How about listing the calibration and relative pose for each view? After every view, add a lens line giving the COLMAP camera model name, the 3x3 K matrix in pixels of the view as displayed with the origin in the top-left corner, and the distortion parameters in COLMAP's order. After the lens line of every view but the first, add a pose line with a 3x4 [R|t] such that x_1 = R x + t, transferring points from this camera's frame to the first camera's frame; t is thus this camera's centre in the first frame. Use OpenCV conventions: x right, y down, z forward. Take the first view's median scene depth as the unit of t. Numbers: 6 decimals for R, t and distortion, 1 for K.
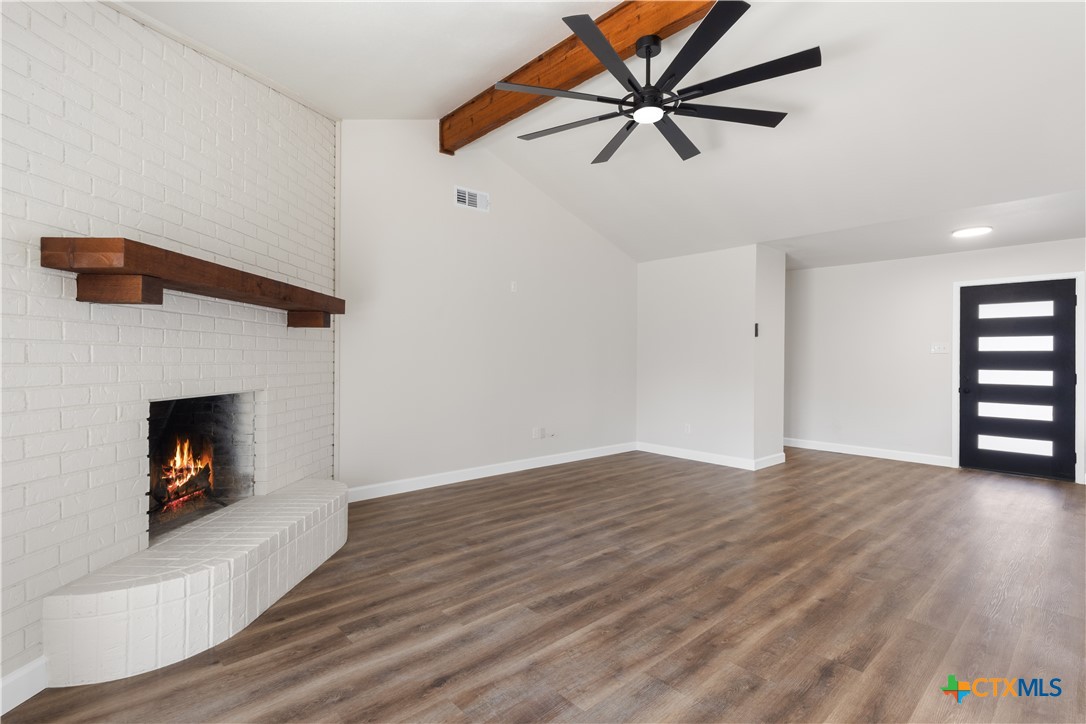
lens RADIAL K [[519.9, 0, 542.5], [0, 519.9, 359.0], [0, 0, 1]] dist [0.001661, 0.000330]
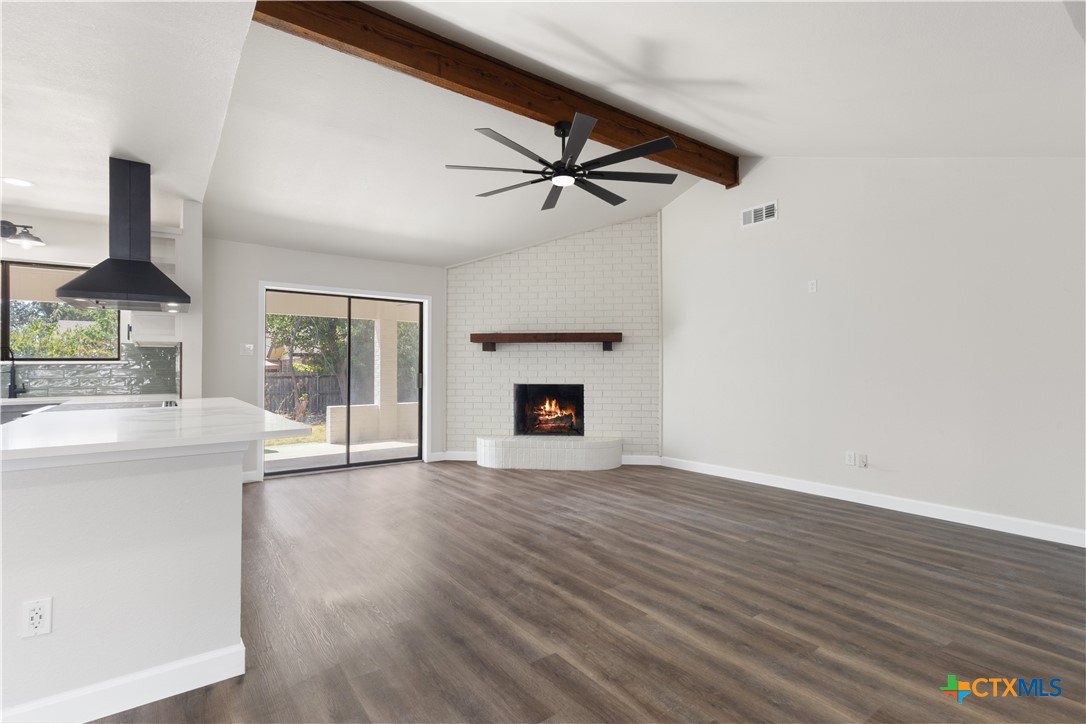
lens RADIAL K [[519.9, 0, 542.5], [0, 519.9, 359.0], [0, 0, 1]] dist [0.001661, 0.000330]
pose [[-0.108950, -0.025973, -0.993708, 1.130891], [-0.000041, 0.999659, -0.026124, 0.012577], [0.994047, -0.002805, -0.108914, 0.815749]]
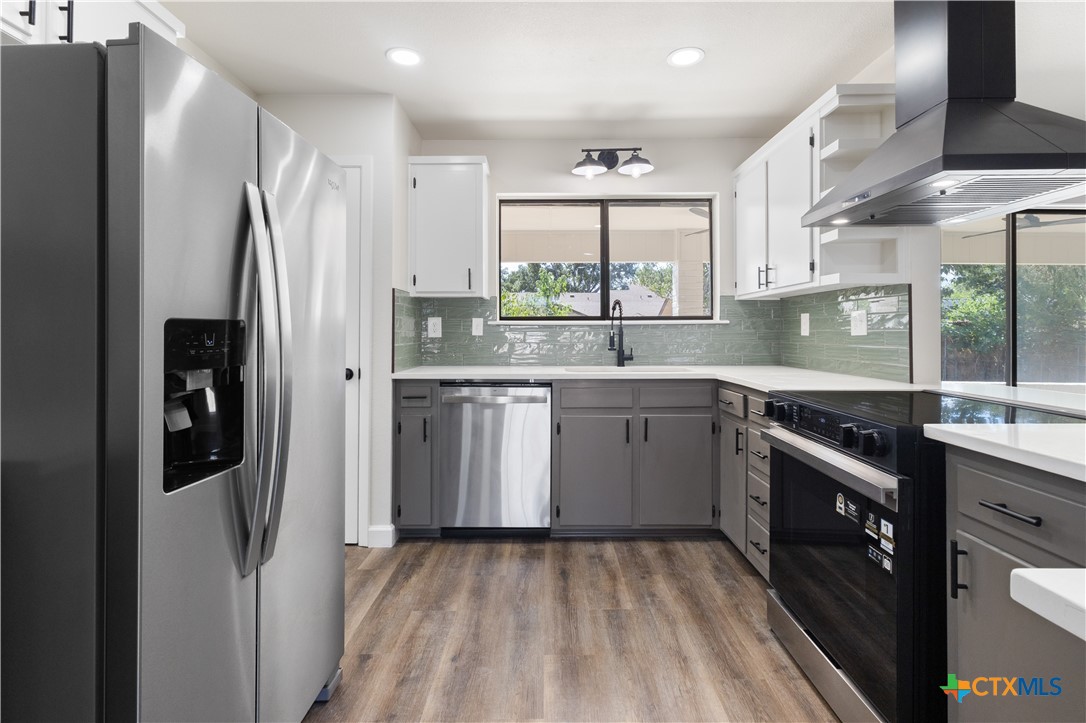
lens RADIAL K [[522.3, 0, 548.9], [0, 522.3, 326.1], [0, 0, 1]] dist [0.002088, 0.000781]
pose [[-0.678683, -0.015162, -0.734274, 0.910065], [-0.006719, 0.999873, -0.014435, 0.011522], [0.734400, -0.004863, -0.678699, 0.145969]]
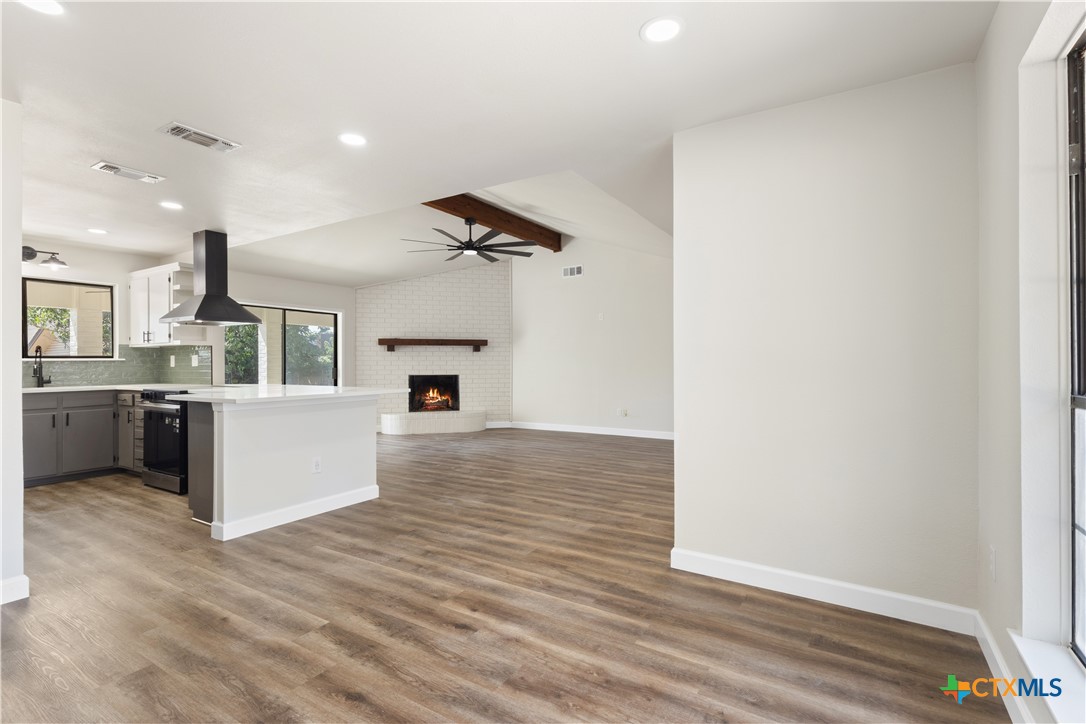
lens RADIAL K [[506.7, 0, 547.0], [0, 506.7, 364.8], [0, 0, 1]] dist [0.002428, 0.000575]
pose [[0.264585, -0.008332, -0.964326, 1.785135], [0.005581, 0.999959, -0.007109, 0.021877], [0.964346, -0.003501, 0.264621, 0.553477]]
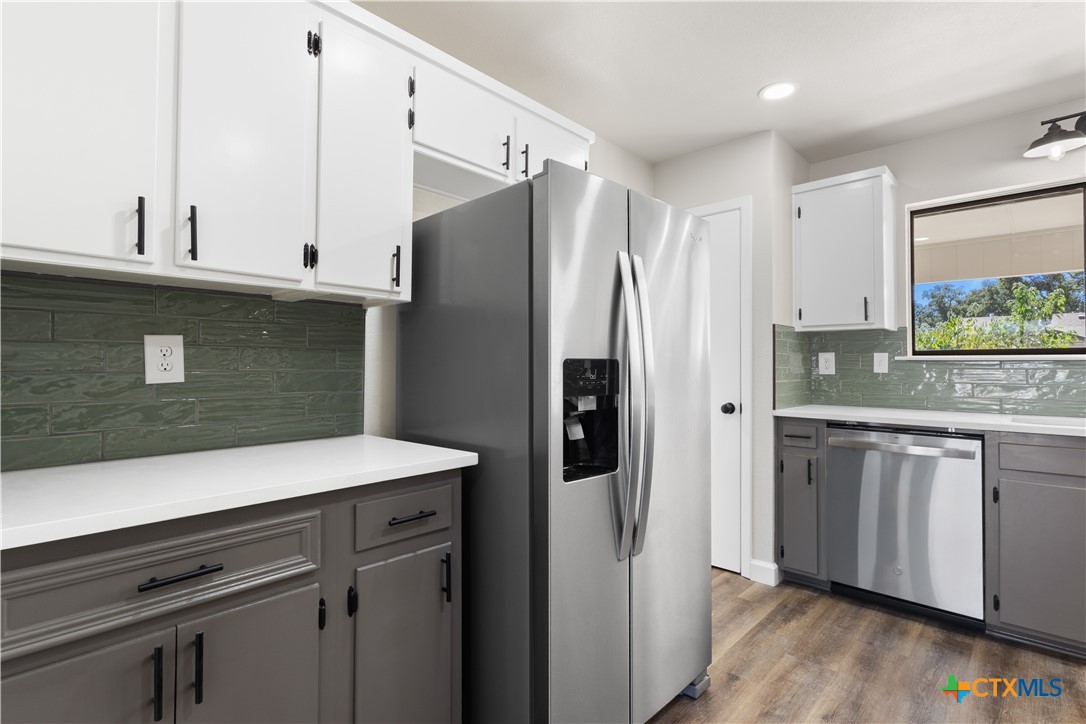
lens RADIAL K [[526.6, 0, 542.6], [0, 526.6, 355.6], [0, 0, 1]] dist [0.001076, -0.000421]
pose [[-0.997707, -0.013092, -0.066401, 0.890805], [-0.011920, 0.999767, -0.018023, 0.010149], [0.066622, -0.017190, -0.997630, 0.193771]]
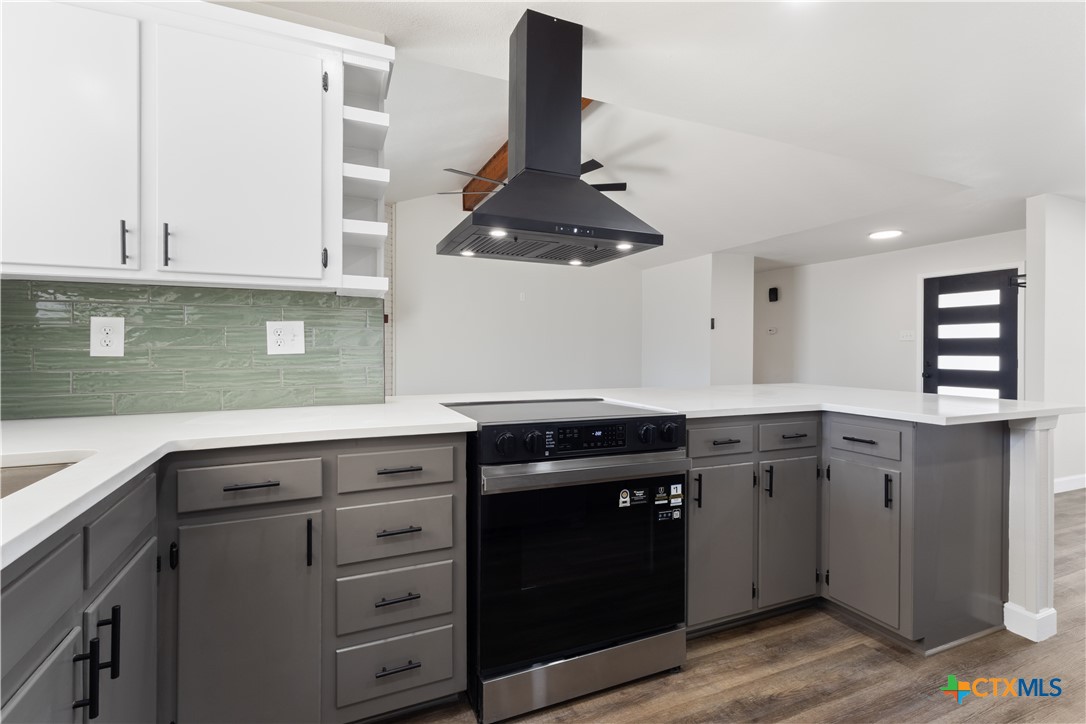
lens RADIAL K [[513.1, 0, 536.1], [0, 513.1, 349.9], [0, 0, 1]] dist [0.000497, 0.000031]
pose [[0.942027, -0.005344, -0.335494, 0.569855], [0.004948, 0.999986, -0.002036, 0.009156], [0.335500, 0.000258, 0.942040, -0.375658]]
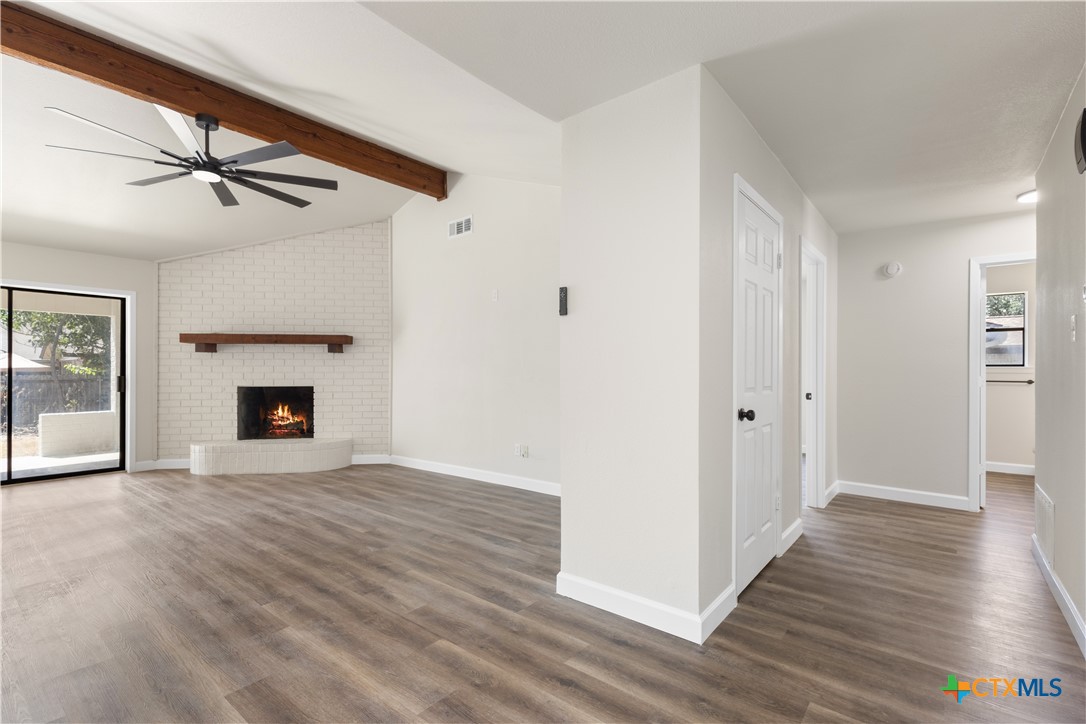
lens RADIAL K [[502.8, 0, 542.6], [0, 502.8, 371.5], [0, 0, 1]] dist [0.002388, 0.000643]
pose [[0.150082, -0.006570, -0.988652, 1.158461], [0.003356, 0.999976, -0.006135, 0.014691], [0.988668, -0.002398, 0.150100, 1.219787]]
